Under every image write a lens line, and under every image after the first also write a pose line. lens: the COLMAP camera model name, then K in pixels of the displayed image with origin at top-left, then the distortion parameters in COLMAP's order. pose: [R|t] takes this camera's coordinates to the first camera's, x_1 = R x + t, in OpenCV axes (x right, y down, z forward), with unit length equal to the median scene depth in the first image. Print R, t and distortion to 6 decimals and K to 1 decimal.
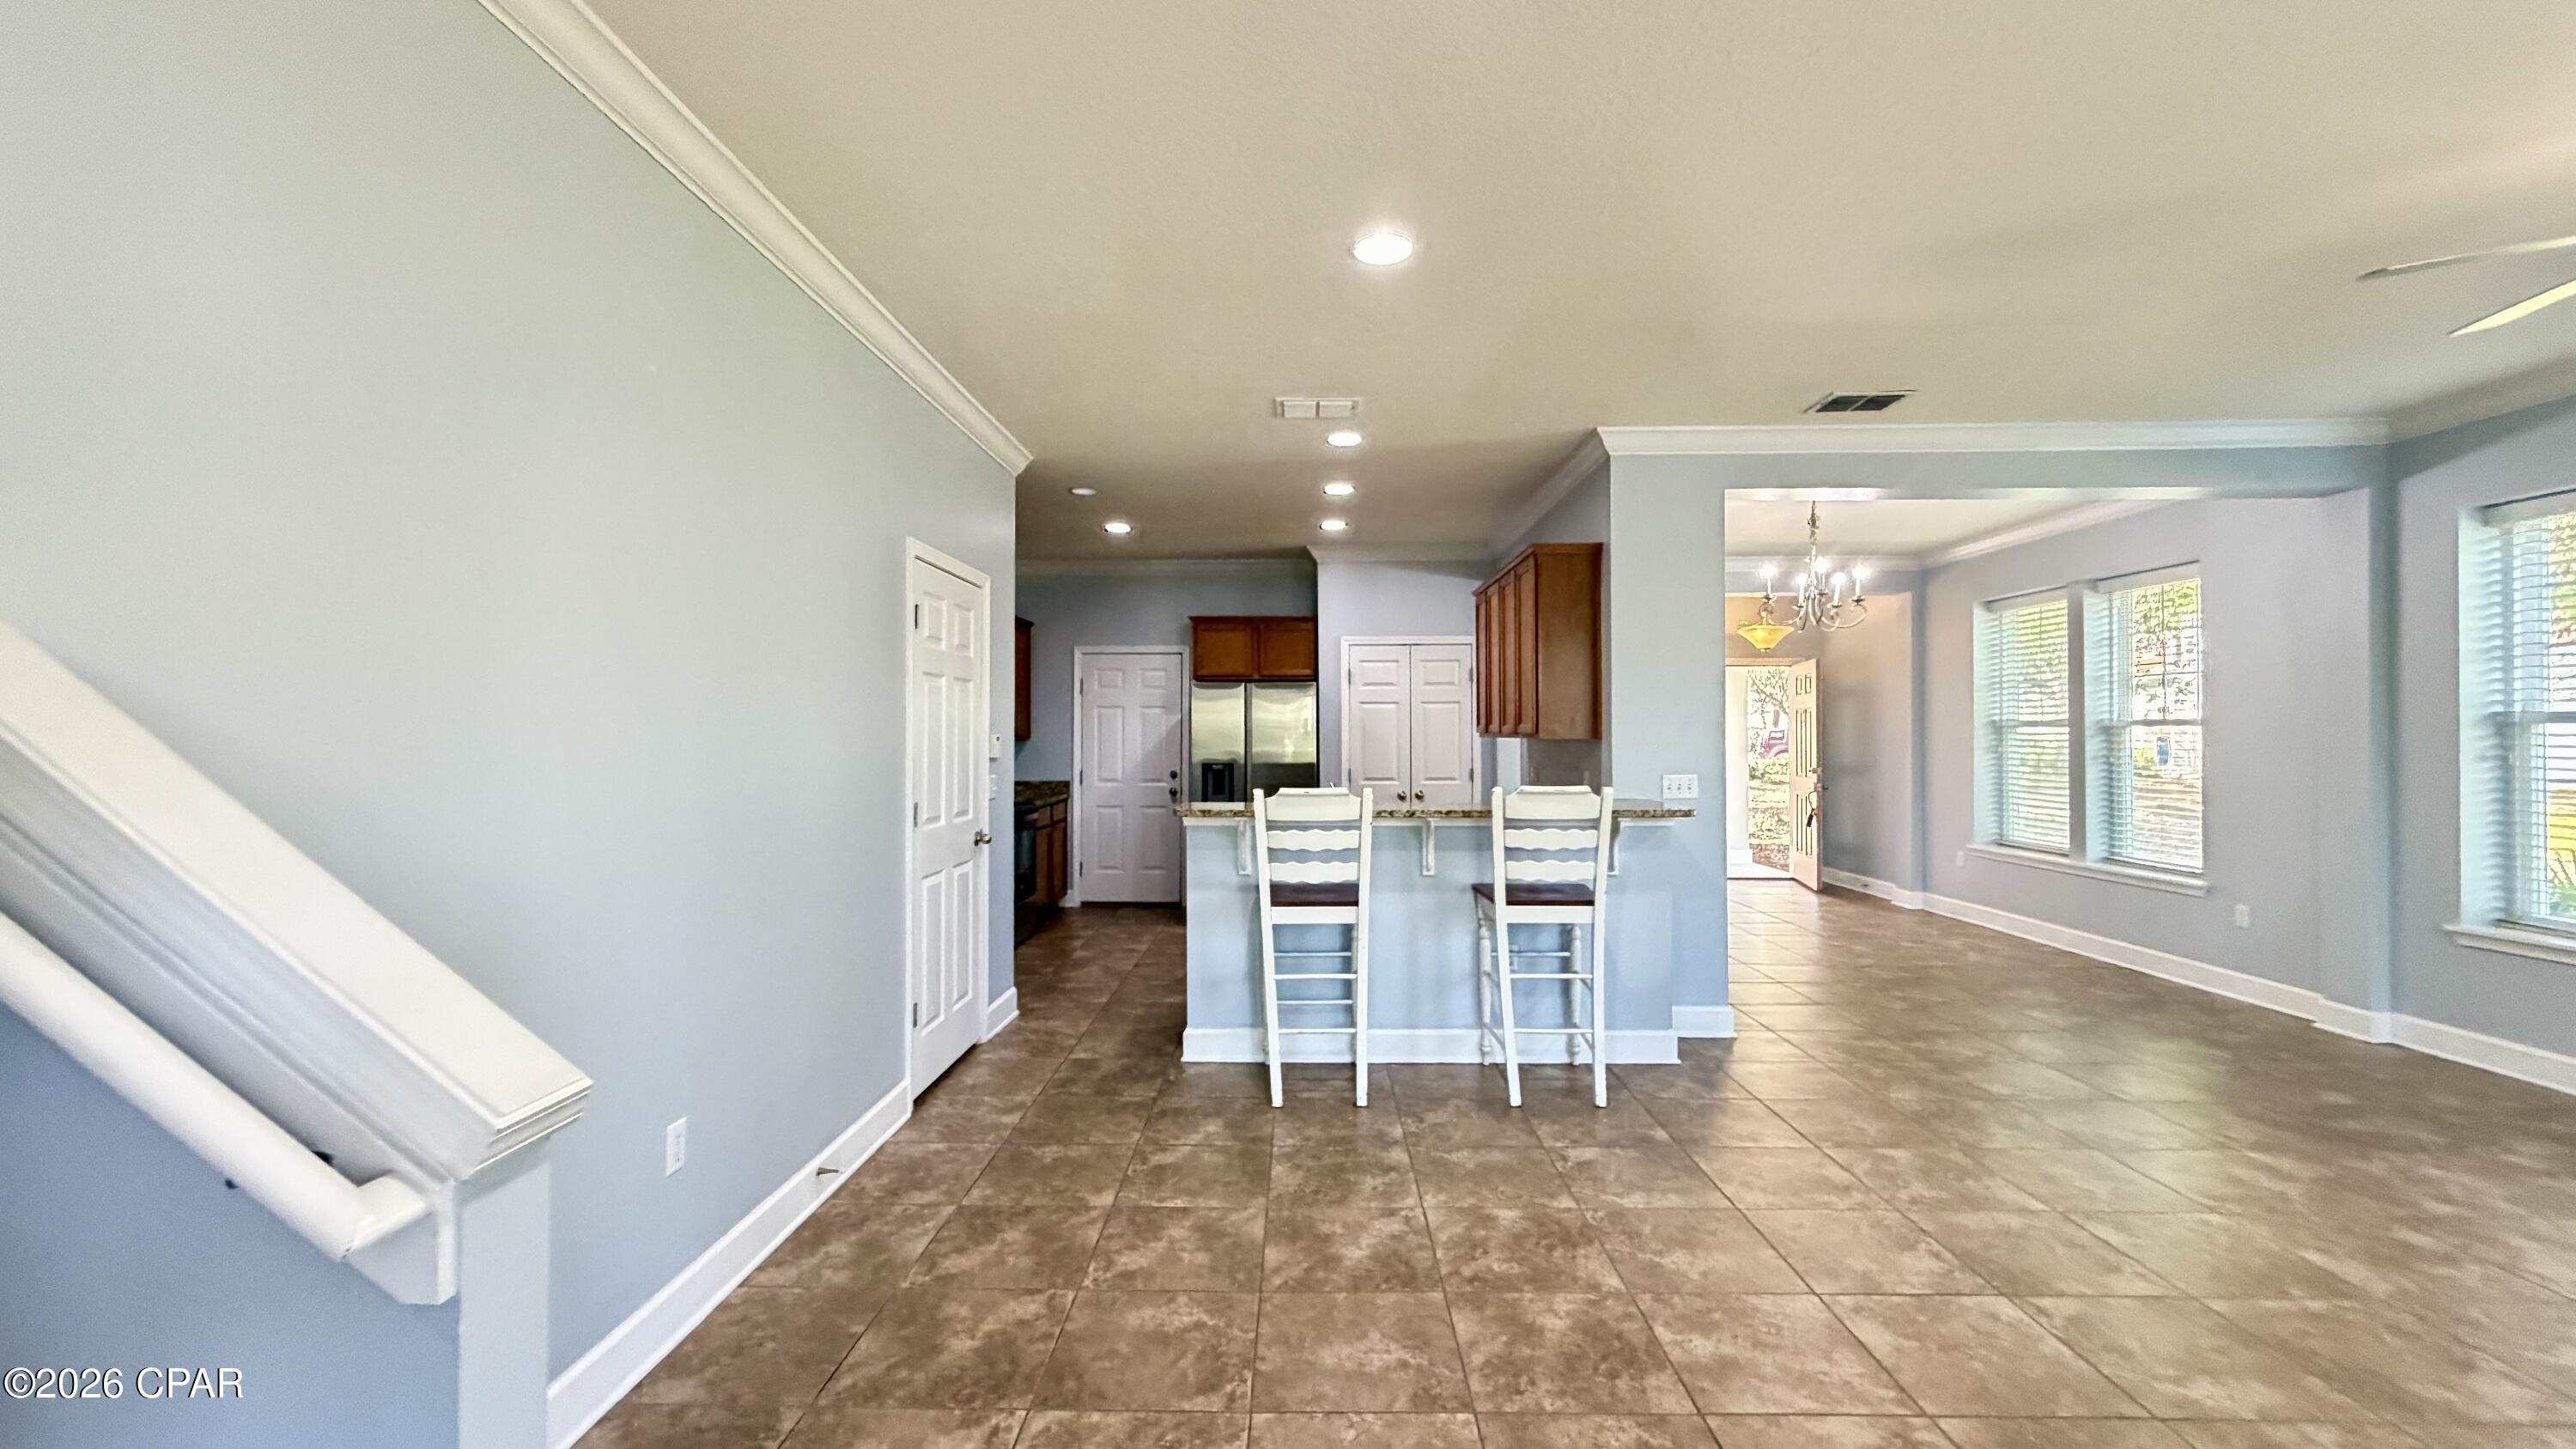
lens RADIAL K [[1030.5, 0, 1286.4], [0, 1030.5, 722.6], [0, 0, 1]] dist [0.001680, 0.000063]
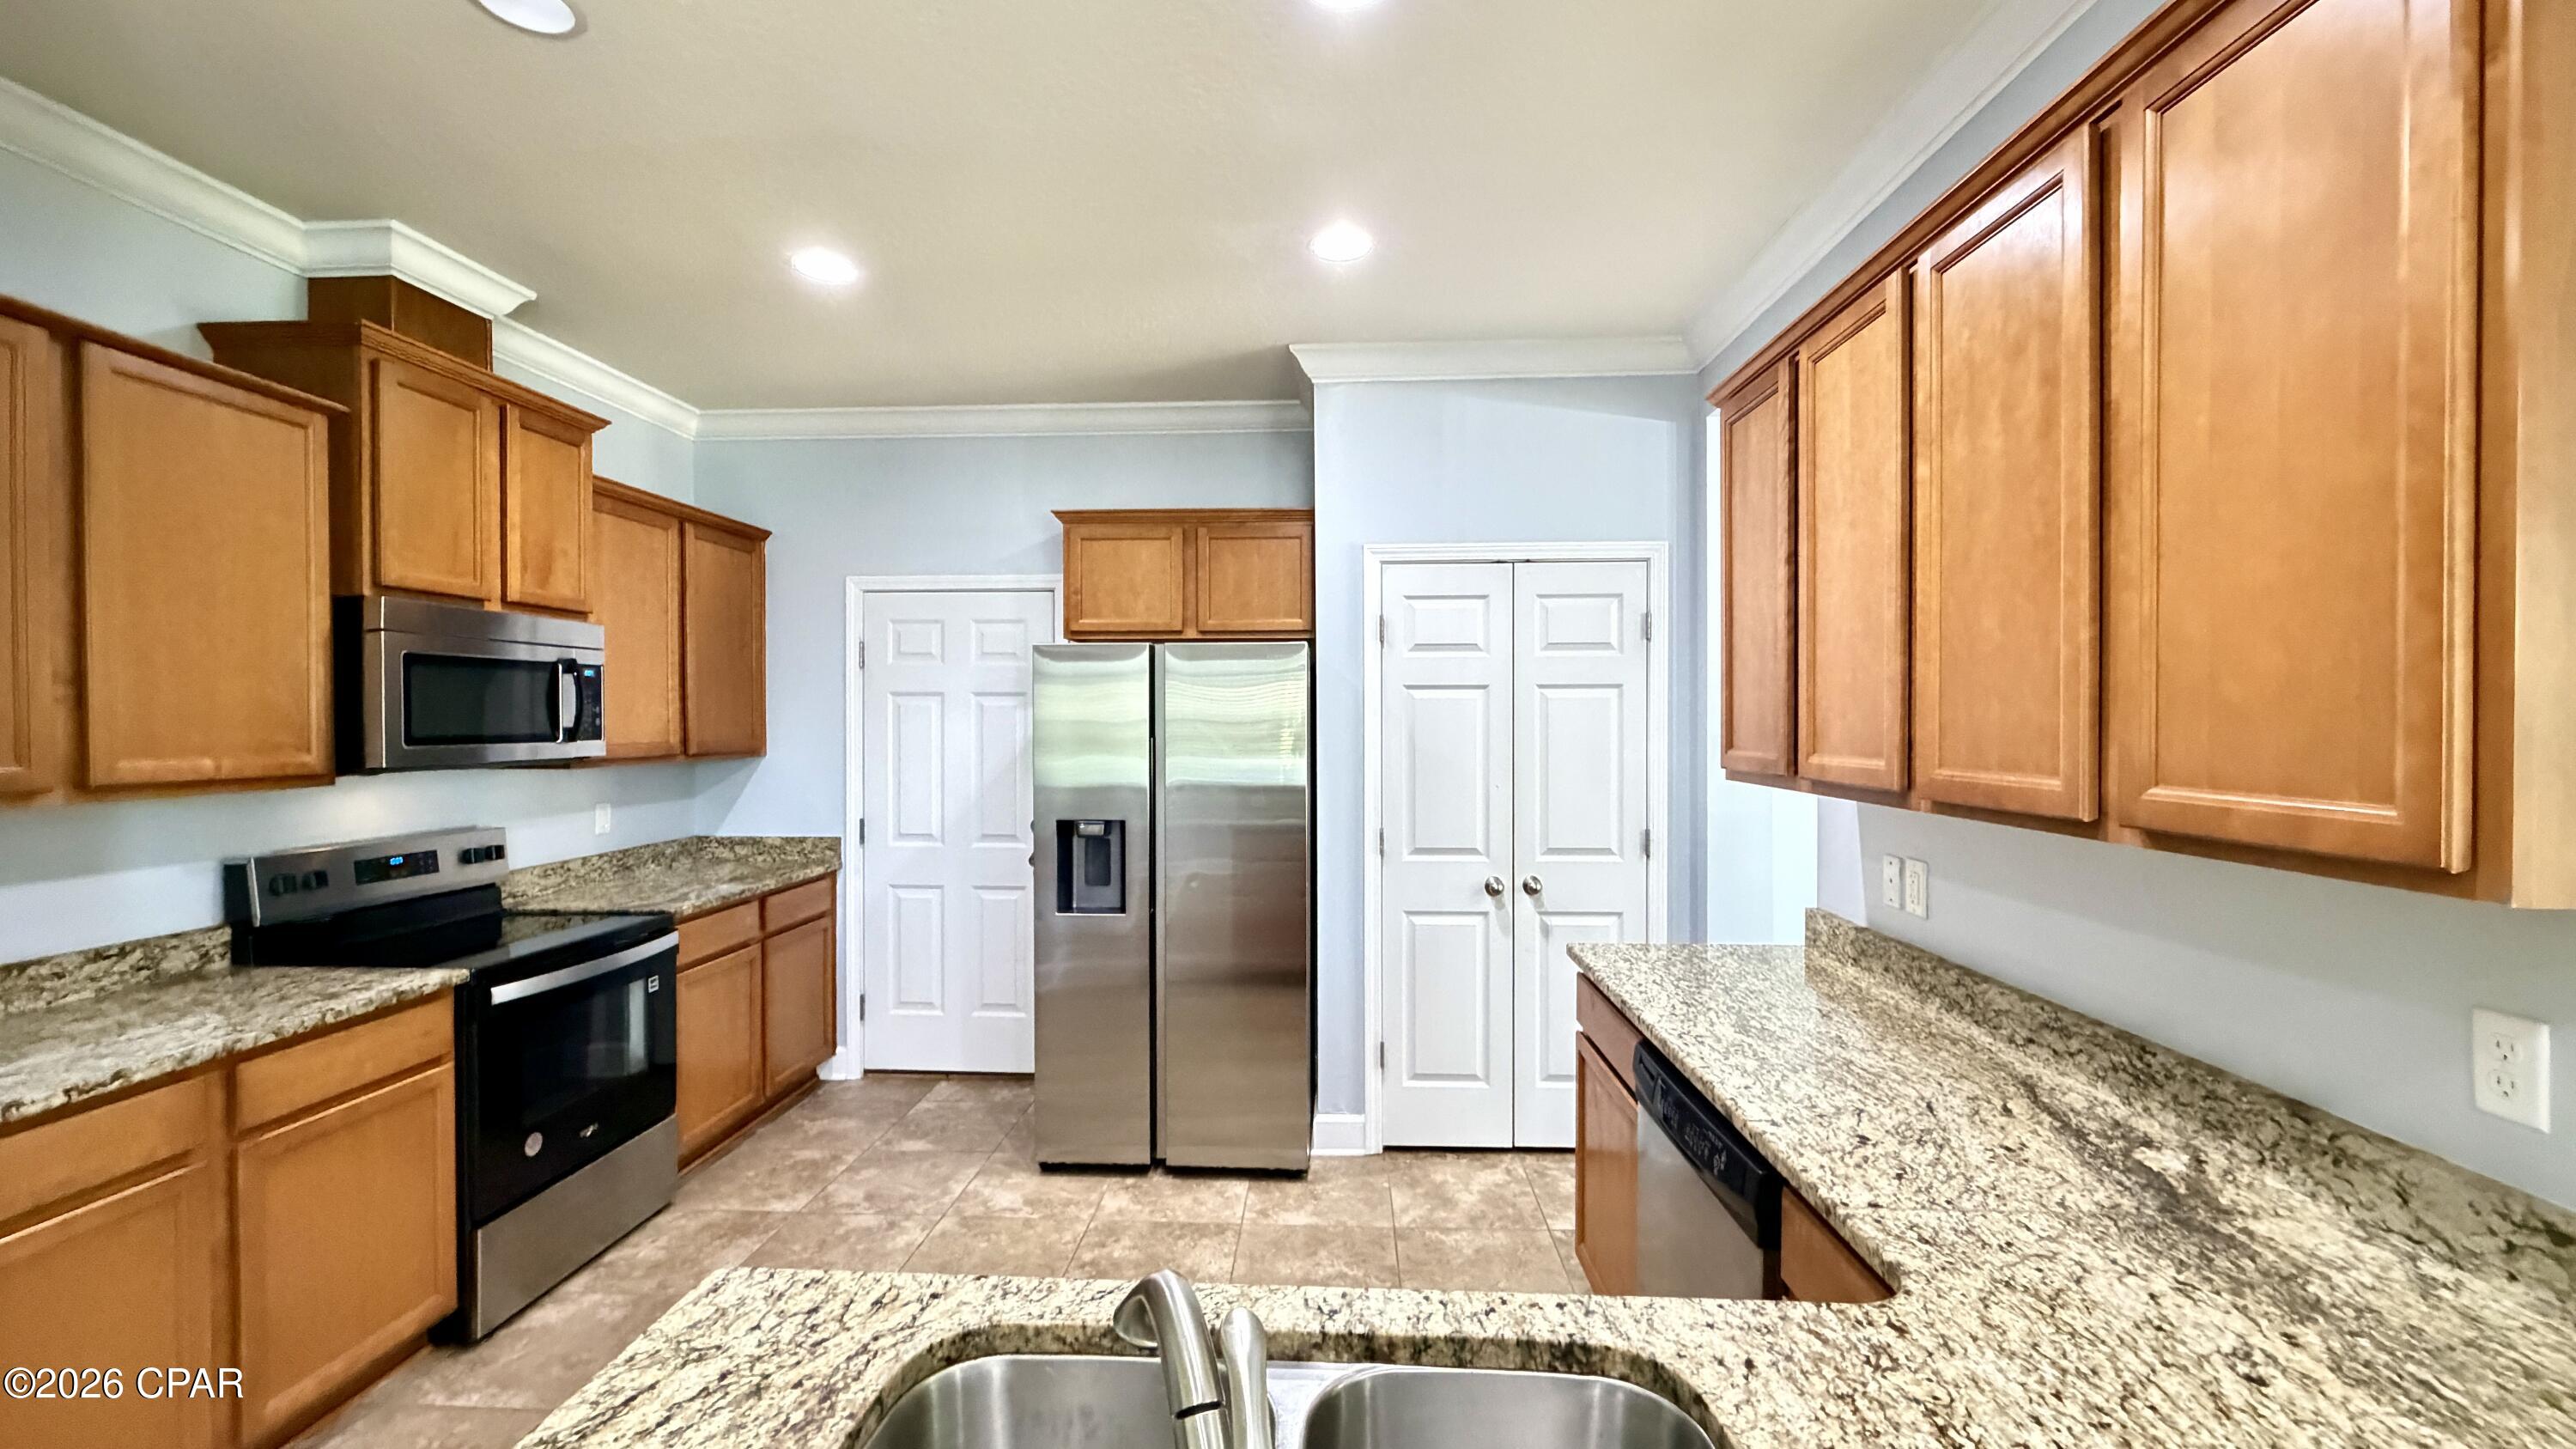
lens RADIAL K [[1030.5, 0, 1280.6], [0, 1030.5, 732.8], [0, 0, 1]] dist [0.001680, 0.000063]
pose [[0.999305, 0.002693, -0.037181, 0.057525], [-0.001674, 0.999623, 0.027408, -0.019563], [0.037241, -0.027327, 0.998933, 0.930079]]
